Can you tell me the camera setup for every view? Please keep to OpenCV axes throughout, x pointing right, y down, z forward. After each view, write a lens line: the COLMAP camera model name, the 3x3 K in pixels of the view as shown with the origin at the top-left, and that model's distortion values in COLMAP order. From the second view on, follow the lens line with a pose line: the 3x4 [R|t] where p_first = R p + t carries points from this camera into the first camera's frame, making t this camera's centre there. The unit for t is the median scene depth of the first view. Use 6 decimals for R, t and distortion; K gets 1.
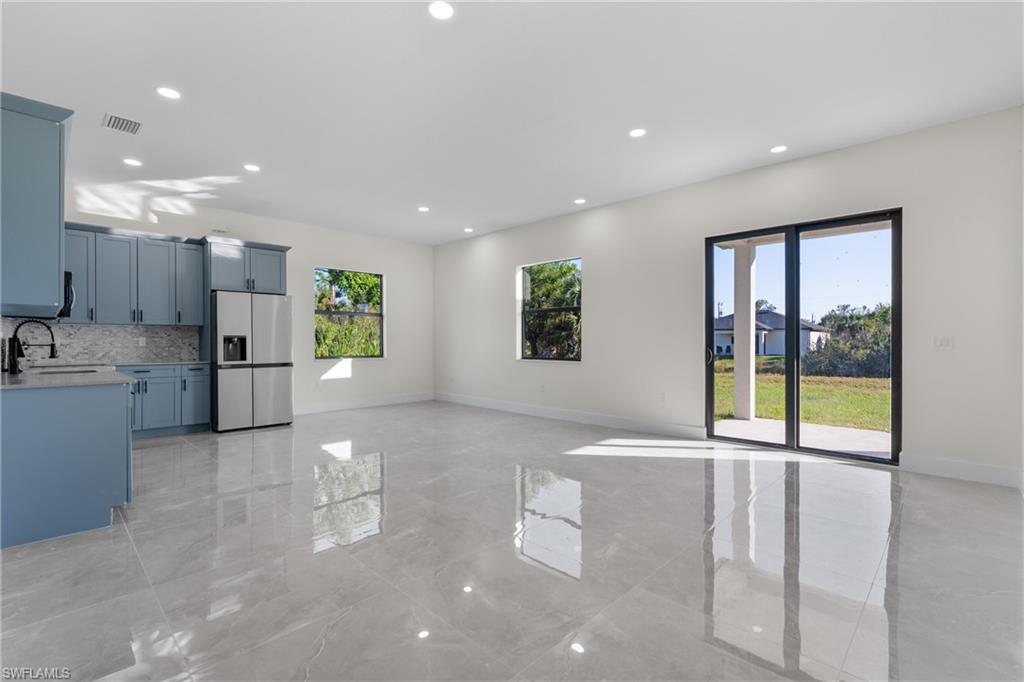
lens RADIAL K [[468.6, 0, 514.7], [0, 468.6, 337.0], [0, 0, 1]] dist [-0.001106, -0.000056]
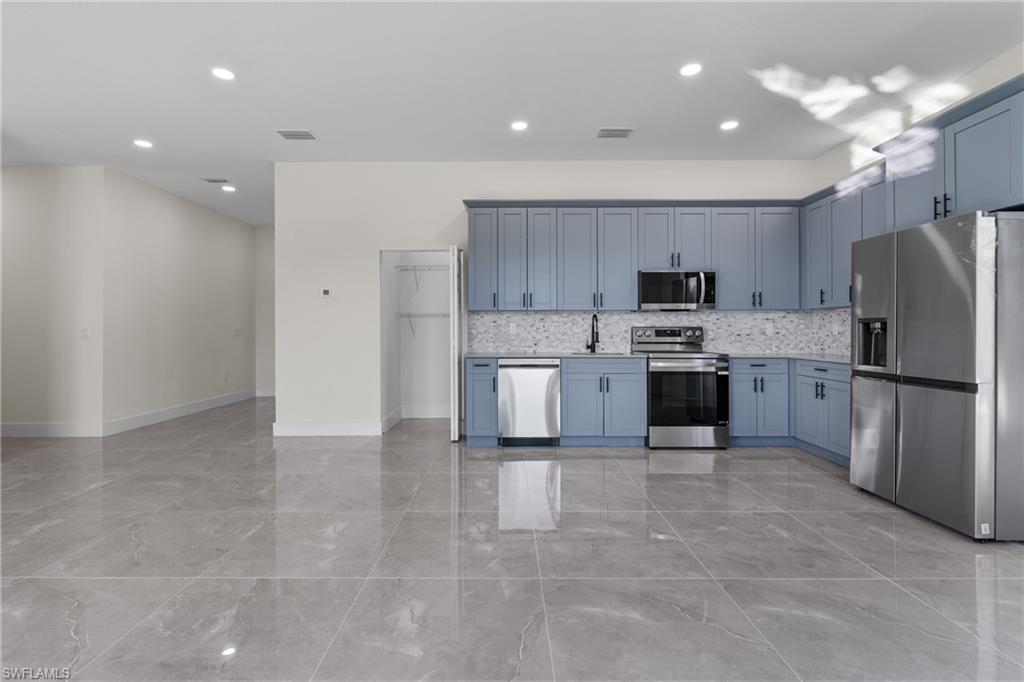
lens RADIAL K [[462.0, 0, 499.6], [0, 462.0, 327.6], [0, 0, 1]] dist [-0.002484, -0.000411]
pose [[-0.715690, -0.001653, -0.698416, 0.080364], [0.010232, 0.999865, -0.012851, 0.010014], [0.698343, -0.016344, -0.715577, 1.079456]]
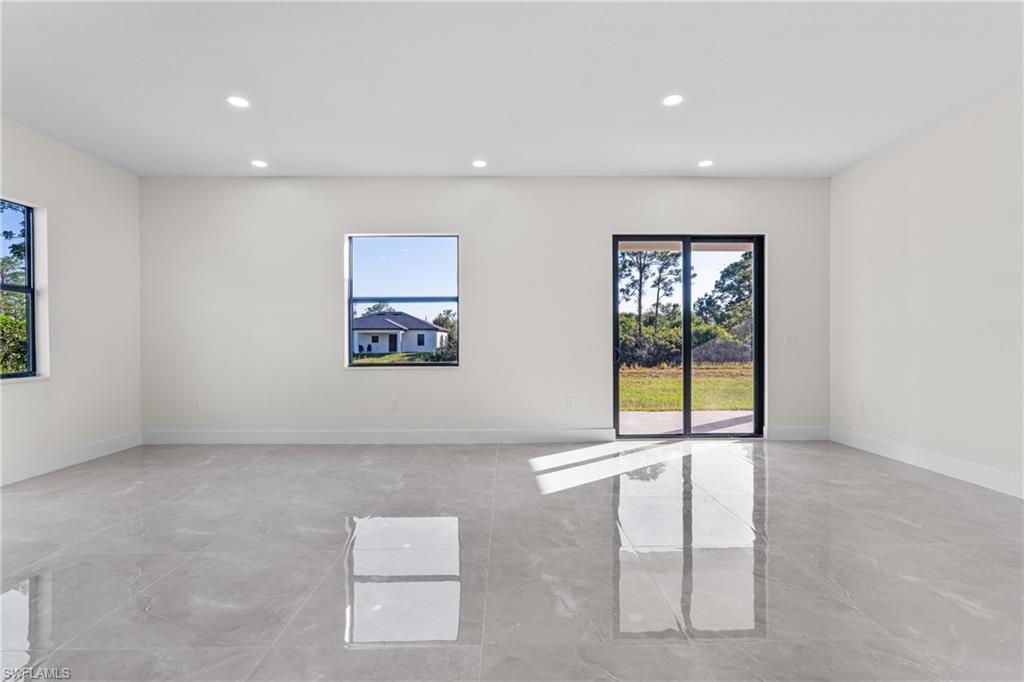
lens RADIAL K [[455.0, 0, 512.0], [0, 455.0, 341.0], [0, 0, 1]] dist [-0.001809, 0.000140]
pose [[0.698568, -0.006085, 0.715518, -0.383944], [-0.001349, 0.999951, 0.009820, 0.001586], [-0.715543, -0.007825, 0.698525, 0.439663]]
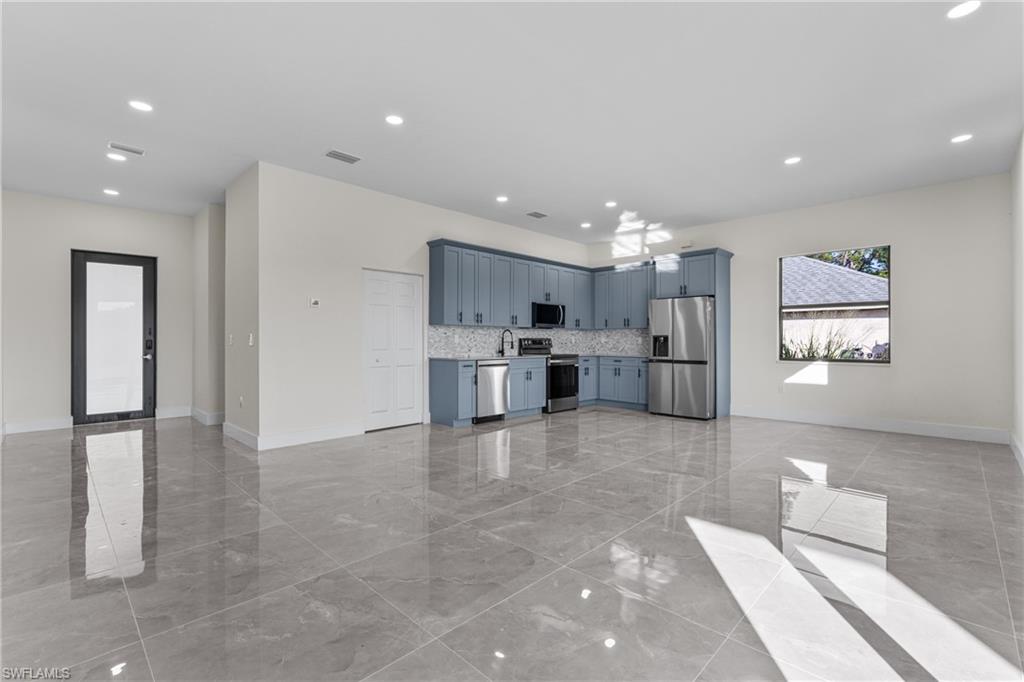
lens RADIAL K [[453.3, 0, 504.9], [0, 453.3, 338.3], [0, 0, 1]] dist [0.000878, 0.000055]
pose [[-0.008129, -0.004405, -0.999957, 0.572919], [0.008764, 0.999952, -0.004476, 0.005907], [0.999929, -0.008800, -0.008090, 0.608612]]
